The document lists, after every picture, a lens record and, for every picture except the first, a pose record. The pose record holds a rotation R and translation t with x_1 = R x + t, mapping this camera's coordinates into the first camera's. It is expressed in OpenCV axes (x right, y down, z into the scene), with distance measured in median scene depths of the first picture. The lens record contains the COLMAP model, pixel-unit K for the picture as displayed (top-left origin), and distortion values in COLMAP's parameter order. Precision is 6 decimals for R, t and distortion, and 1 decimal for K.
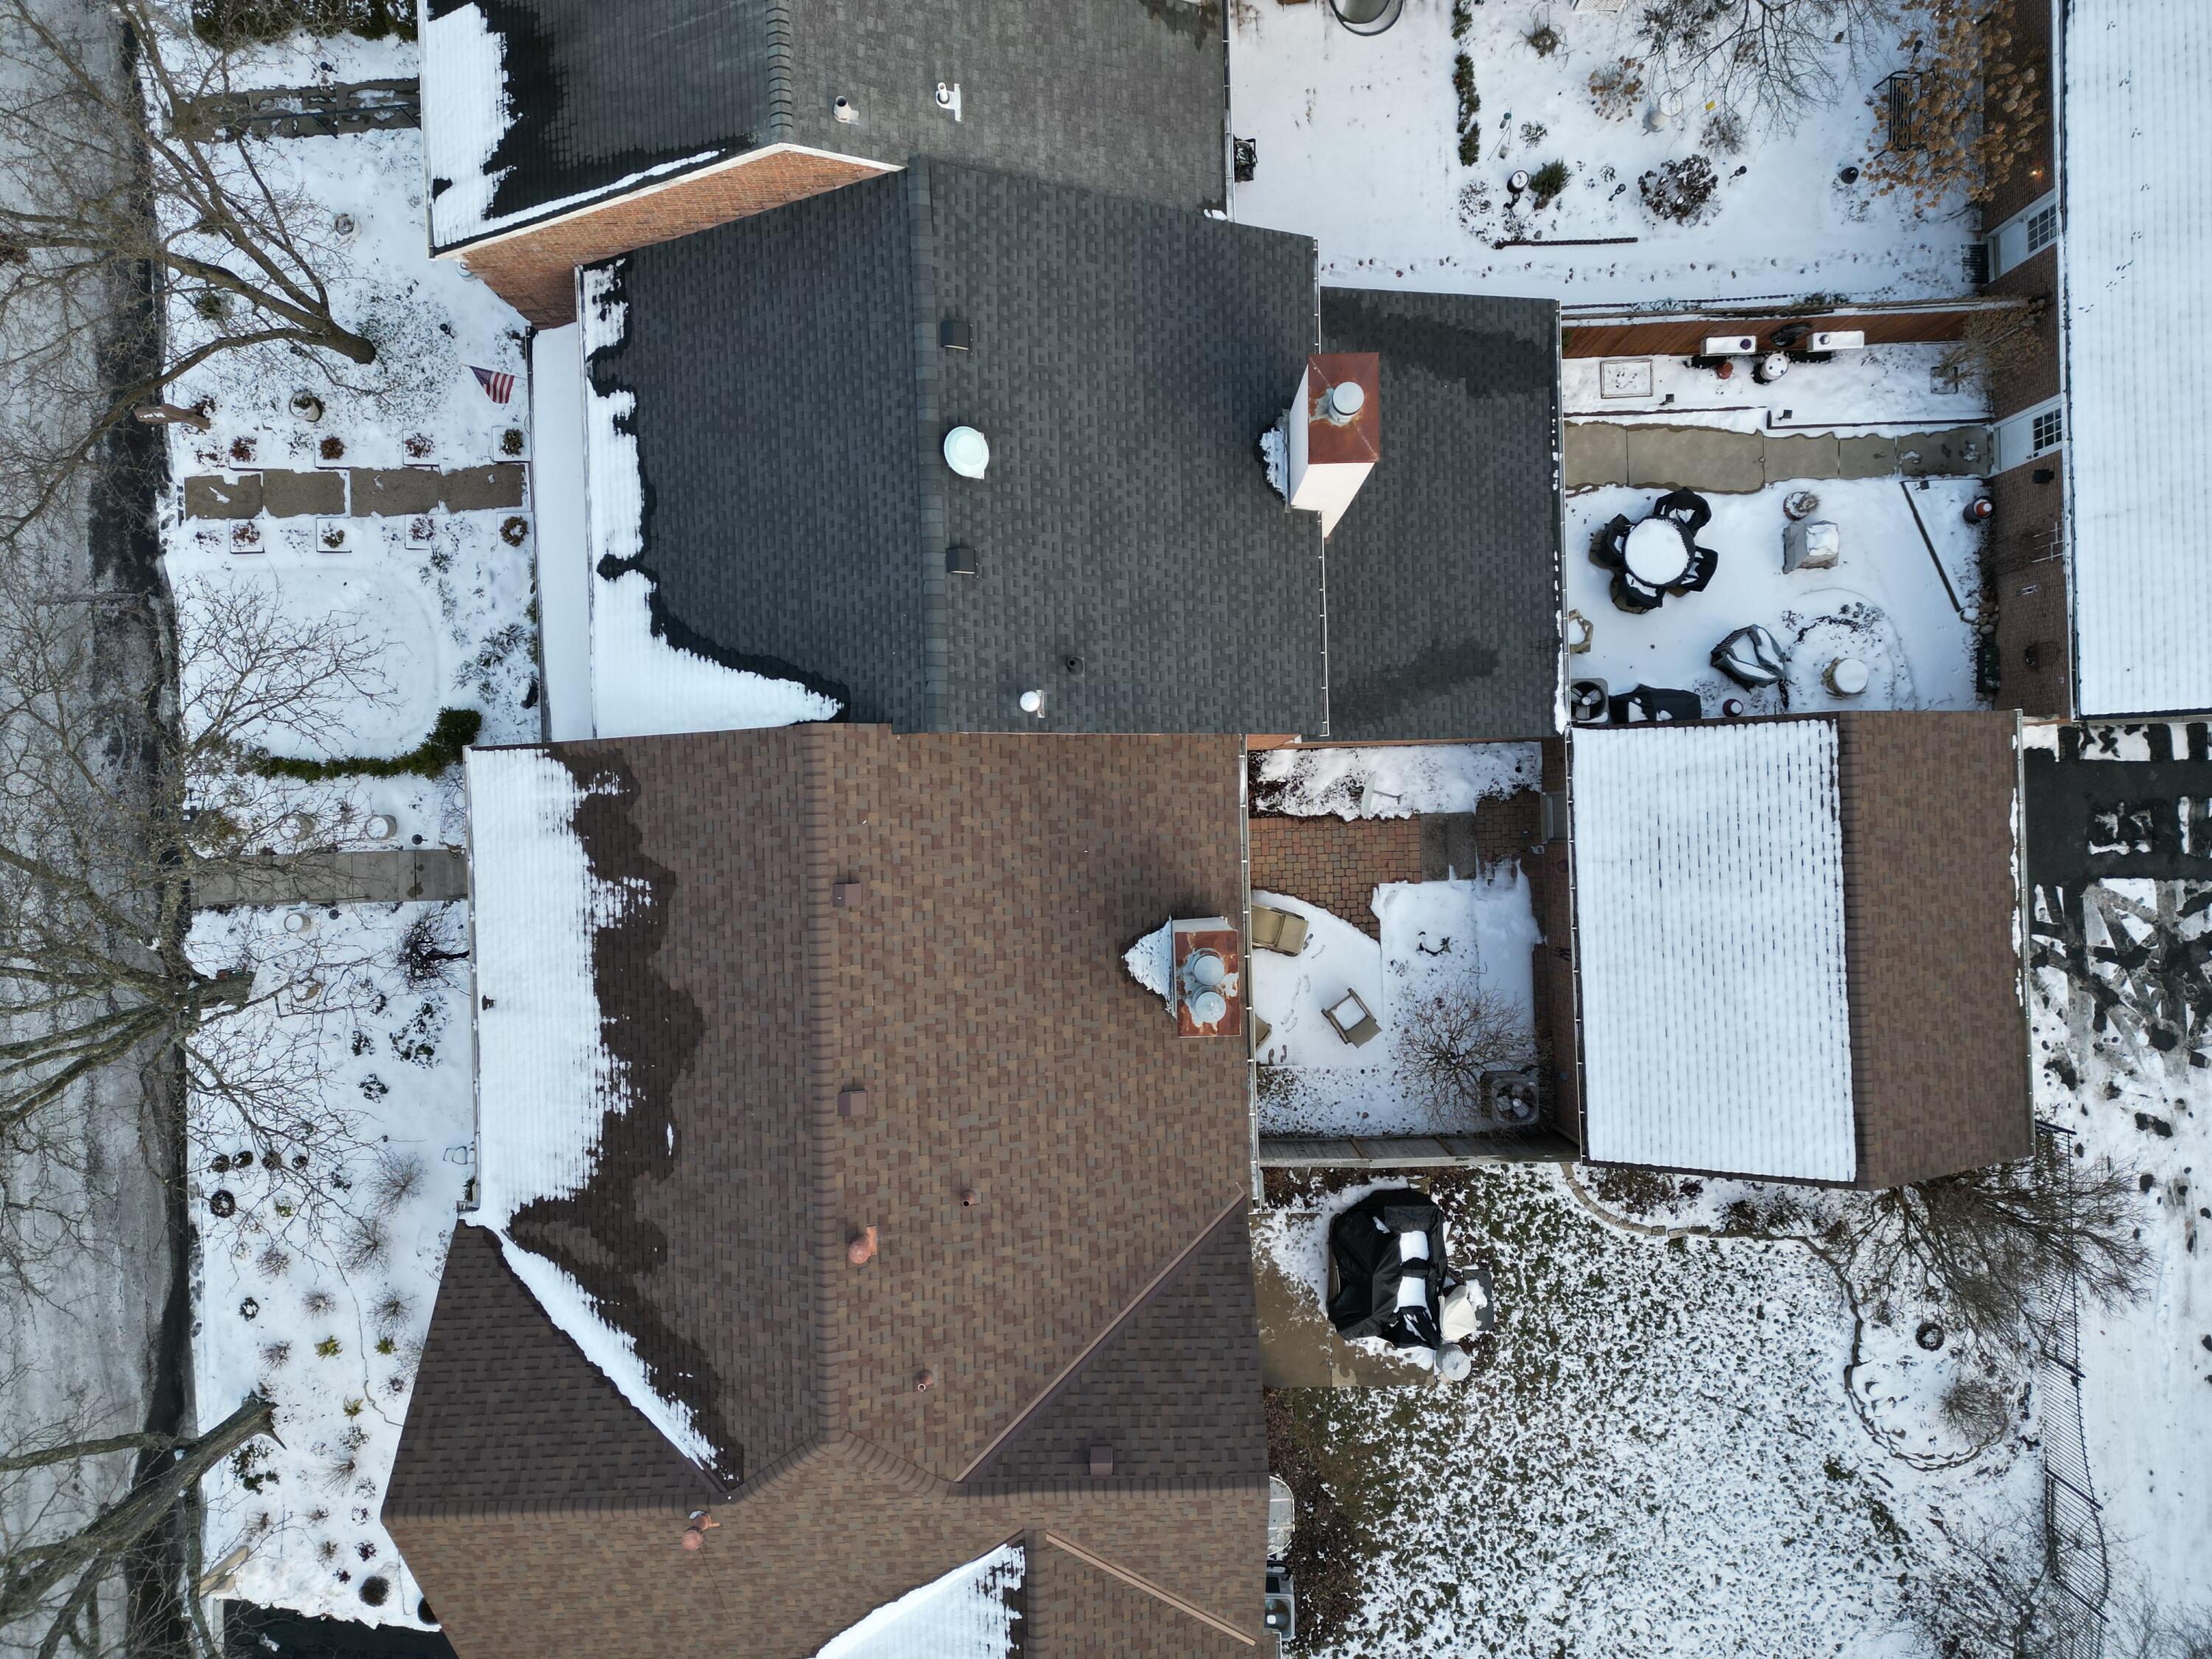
lens RADIAL K [[1544.0, 0, 1094.9], [0, 1544.0, 835.1], [0, 0, 1]] dist [0.054878, -0.025994]
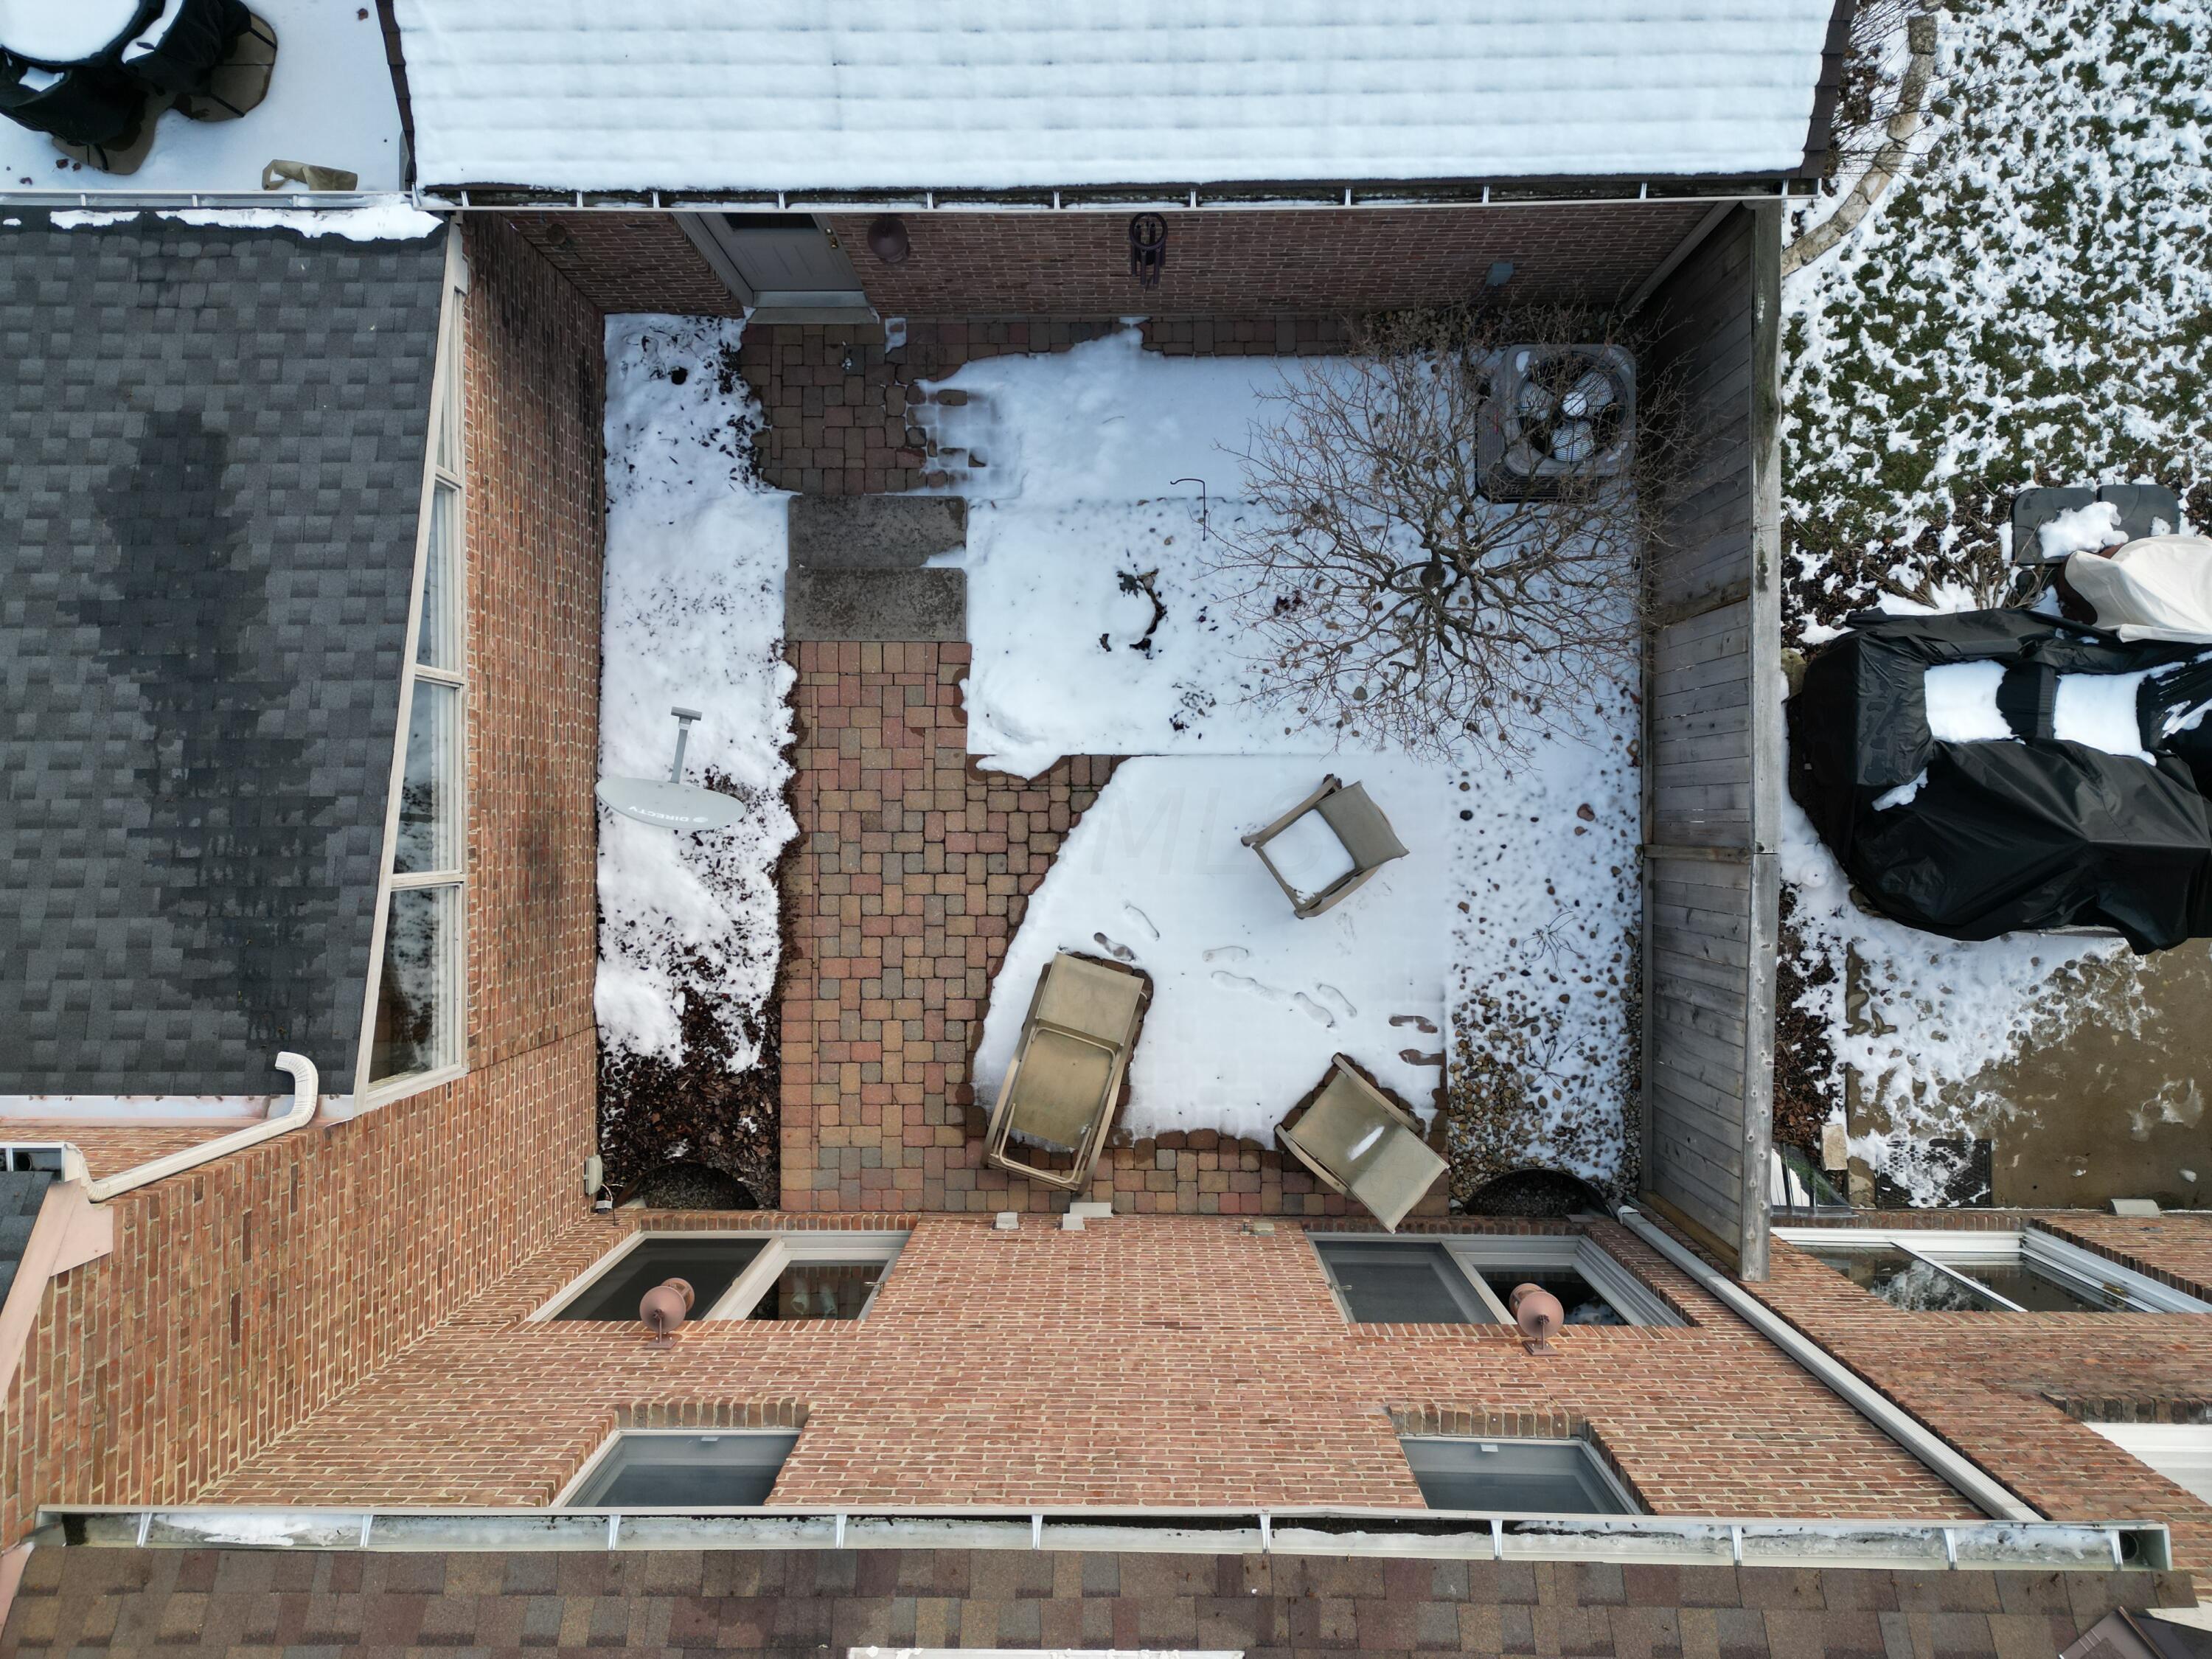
lens RADIAL K [[1544.0, 0, 1110.2], [0, 1544.0, 817.2], [0, 0, 1]] dist [0.054878, -0.025994]
pose [[0.032172, -0.999248, 0.021625, 0.161890], [0.999418, 0.031916, -0.012056, 0.071928], [0.011356, 0.022000, 0.999693, 0.627211]]
